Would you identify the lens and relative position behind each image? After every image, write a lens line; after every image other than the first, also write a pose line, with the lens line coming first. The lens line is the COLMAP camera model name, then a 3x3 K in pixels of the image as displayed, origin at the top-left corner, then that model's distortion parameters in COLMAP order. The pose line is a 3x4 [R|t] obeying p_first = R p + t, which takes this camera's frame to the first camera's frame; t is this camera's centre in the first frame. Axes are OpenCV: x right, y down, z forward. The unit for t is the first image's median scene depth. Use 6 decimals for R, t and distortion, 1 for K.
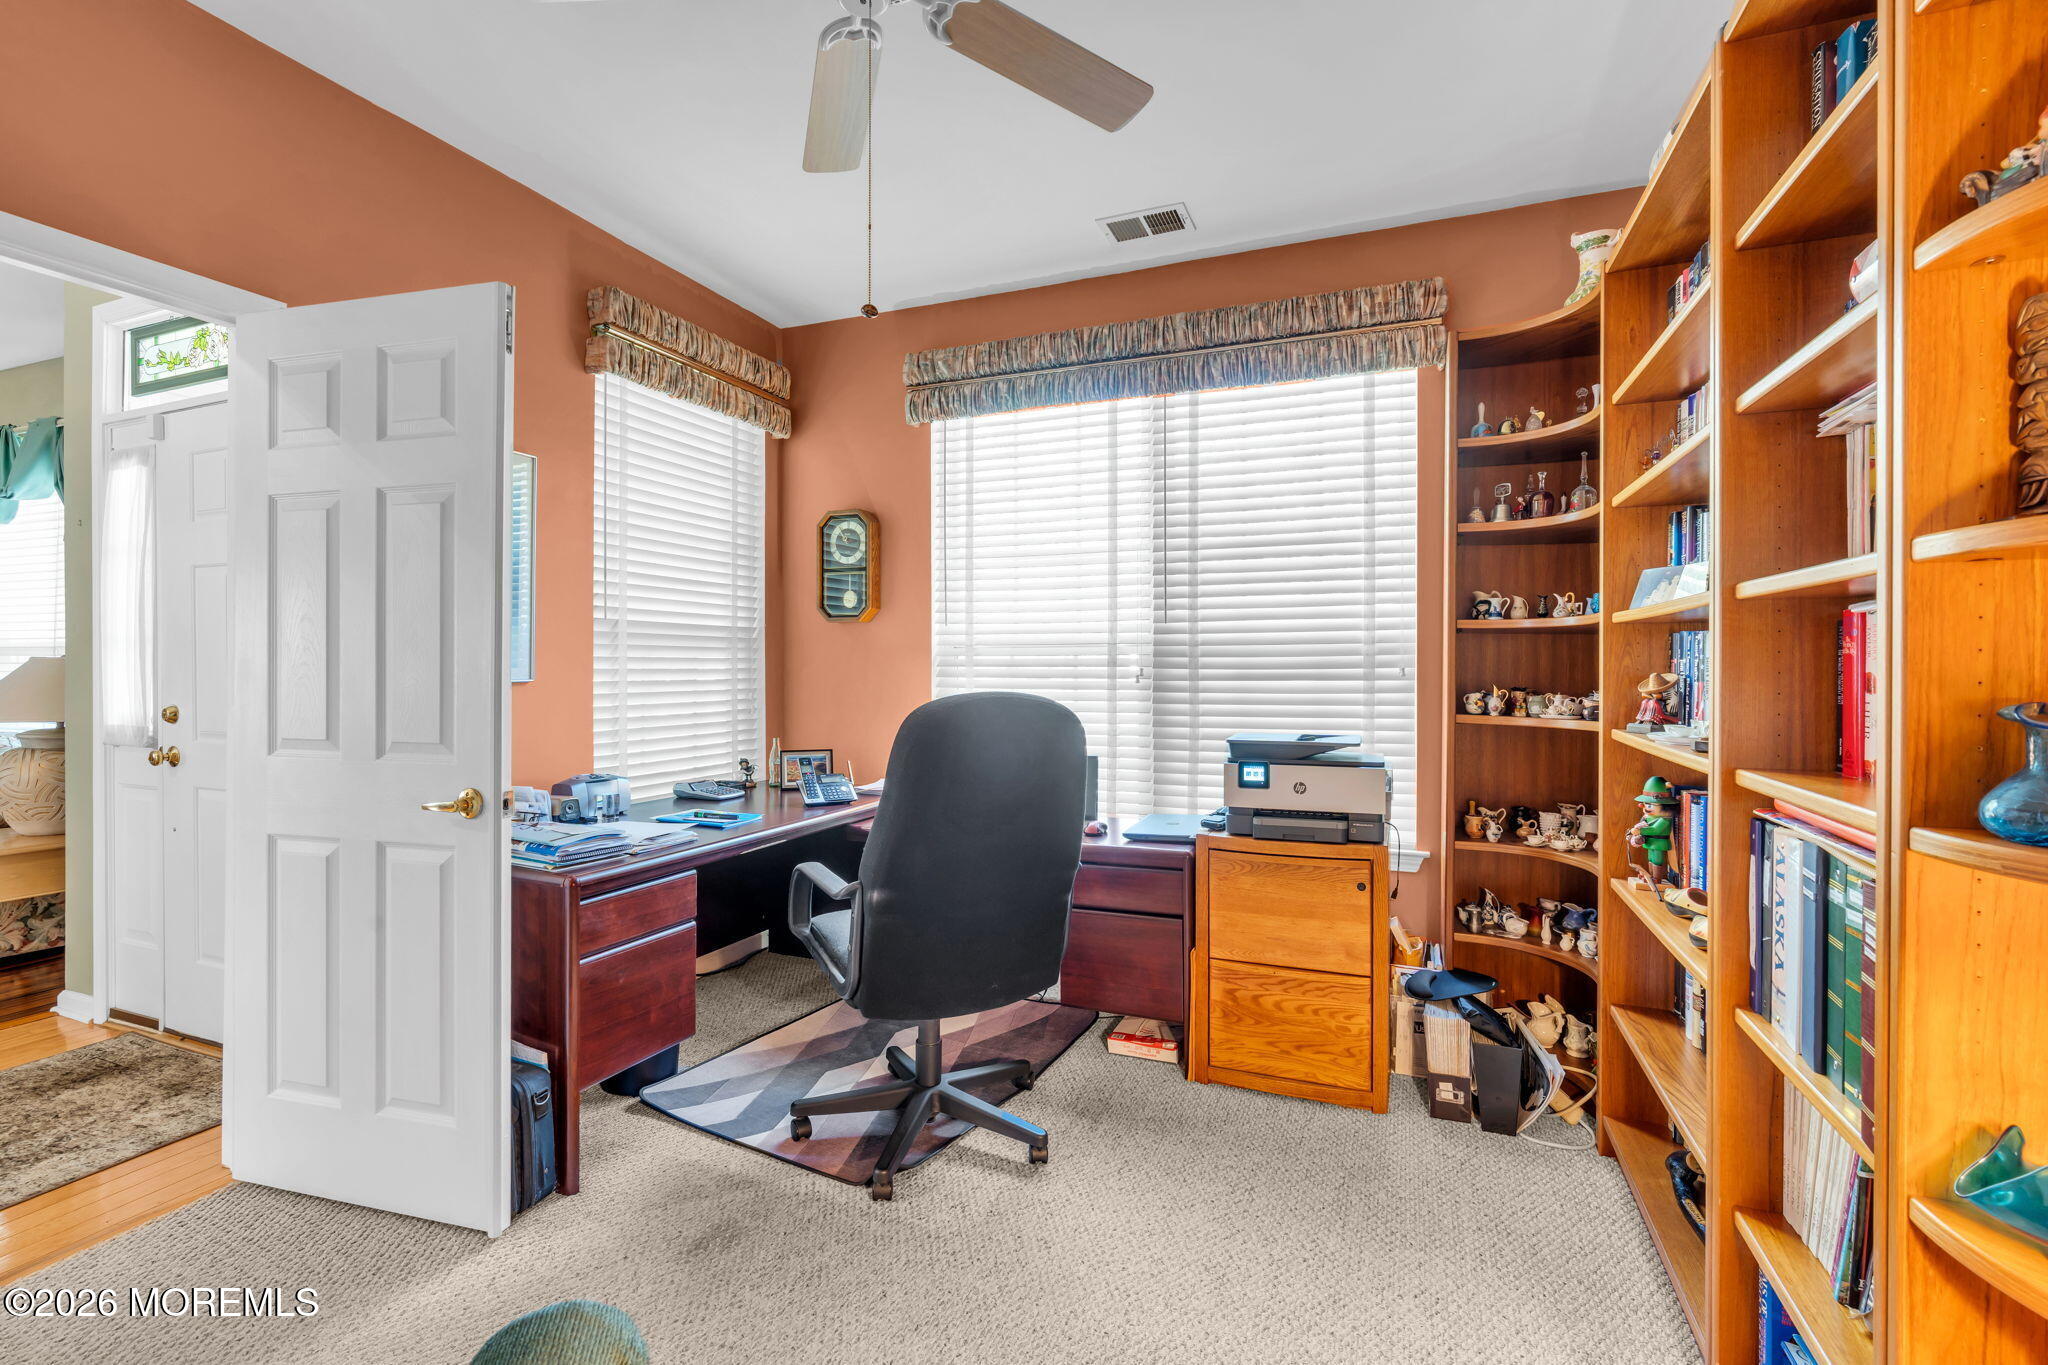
lens RADIAL K [[917.6, 0, 1025.1], [0, 917.6, 673.7], [0, 0, 1]] dist [-0.008708, 0.001941]
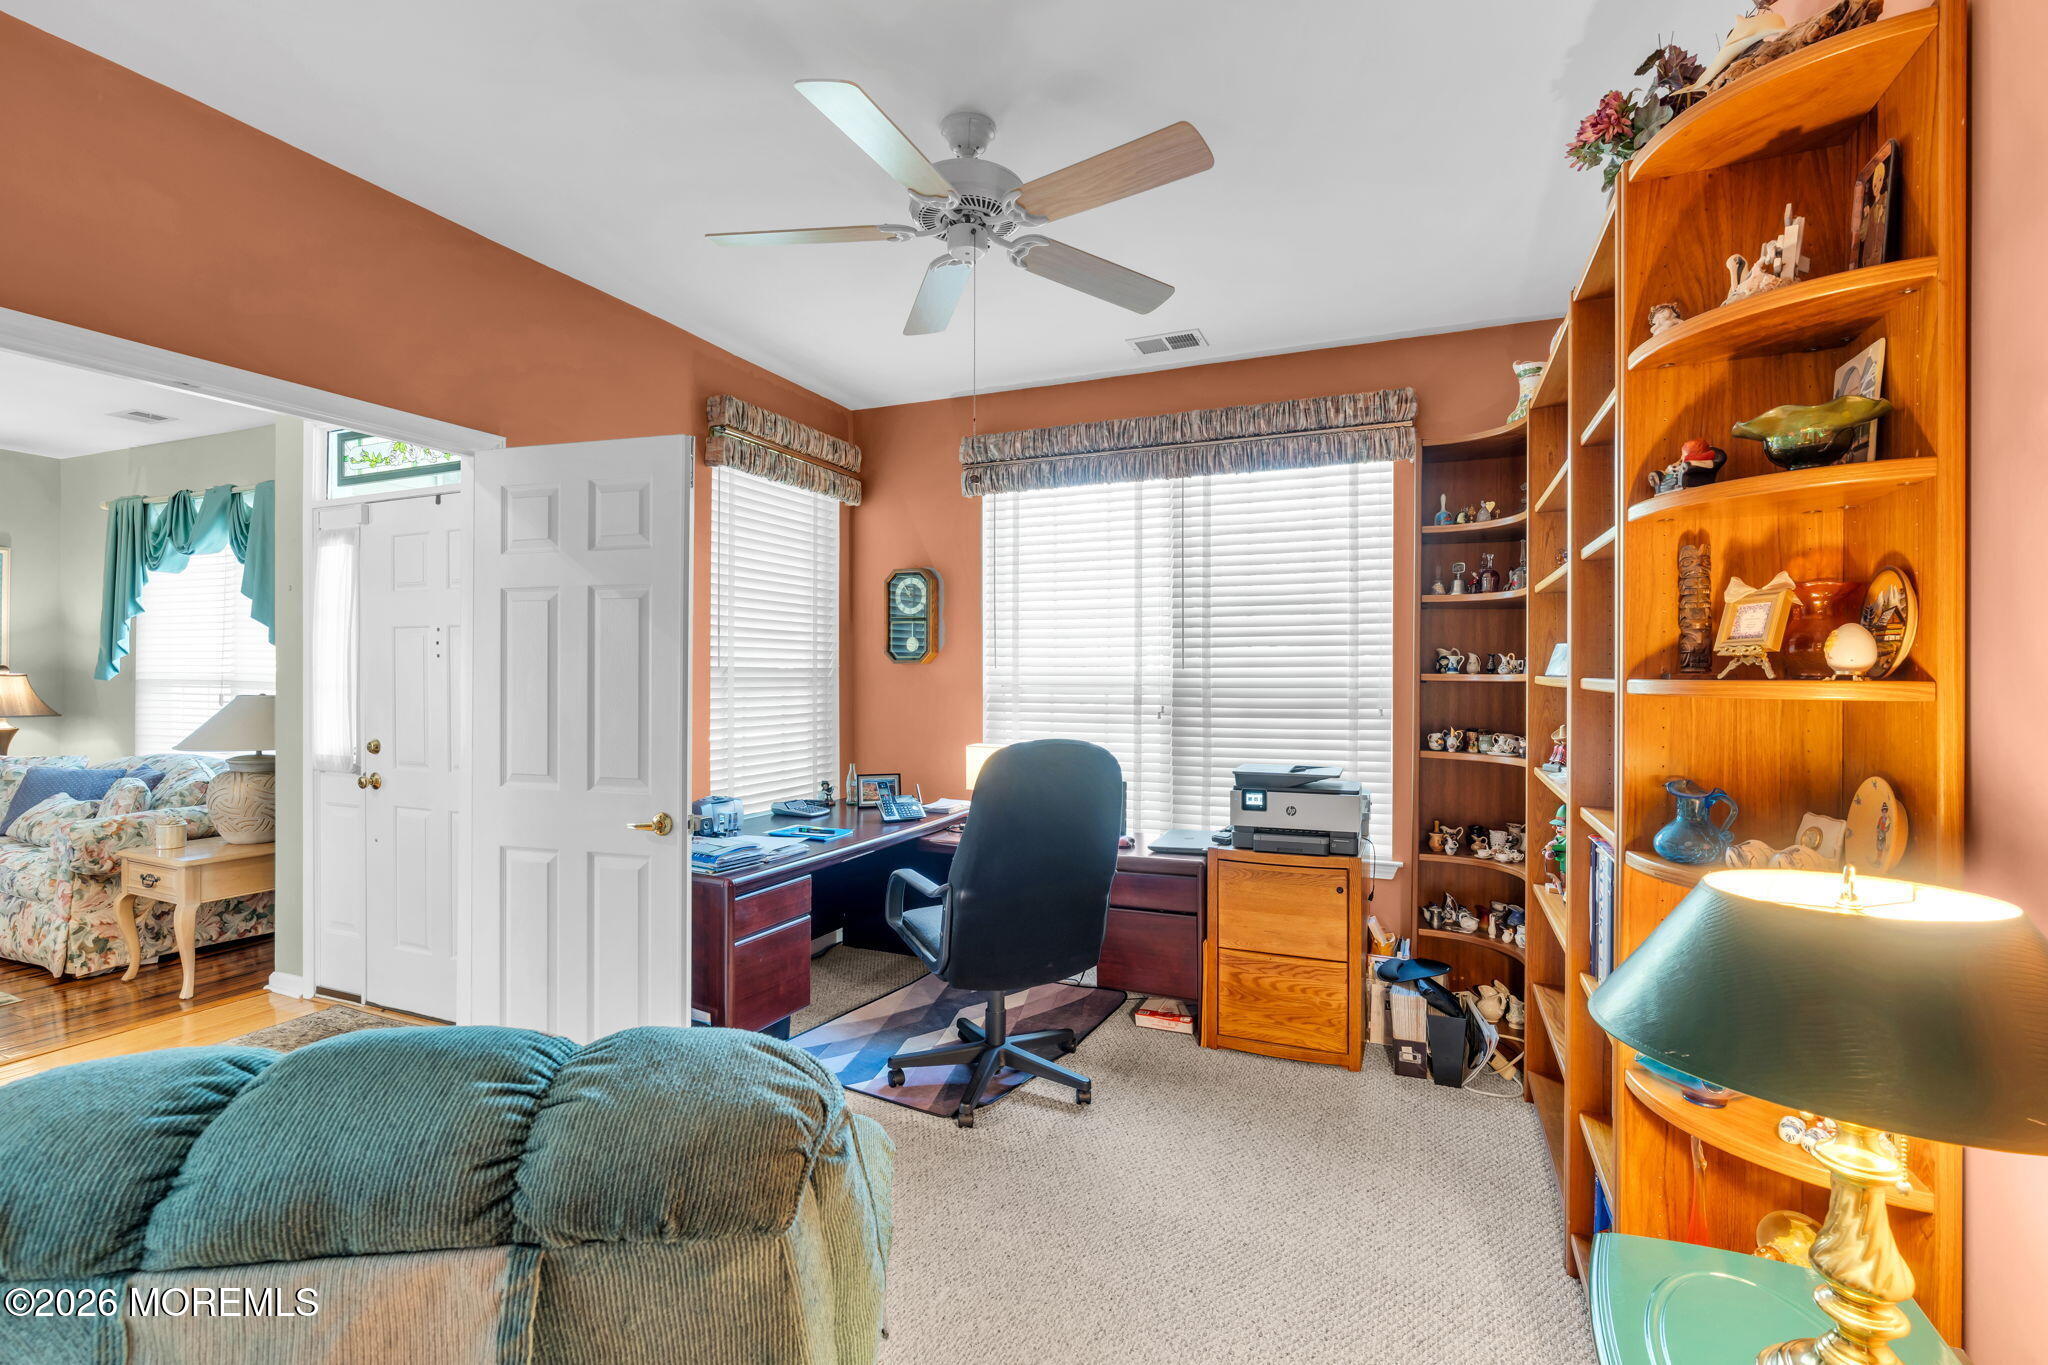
lens RADIAL K [[917.6, 0, 1026.4], [0, 917.6, 680.8], [0, 0, 1]] dist [-0.008708, 0.001941]
pose [[0.999863, 0.000904, -0.016531, -0.037432], [-0.000918, 0.999999, -0.000822, -0.047953], [0.016531, 0.000837, 0.999863, -0.237787]]
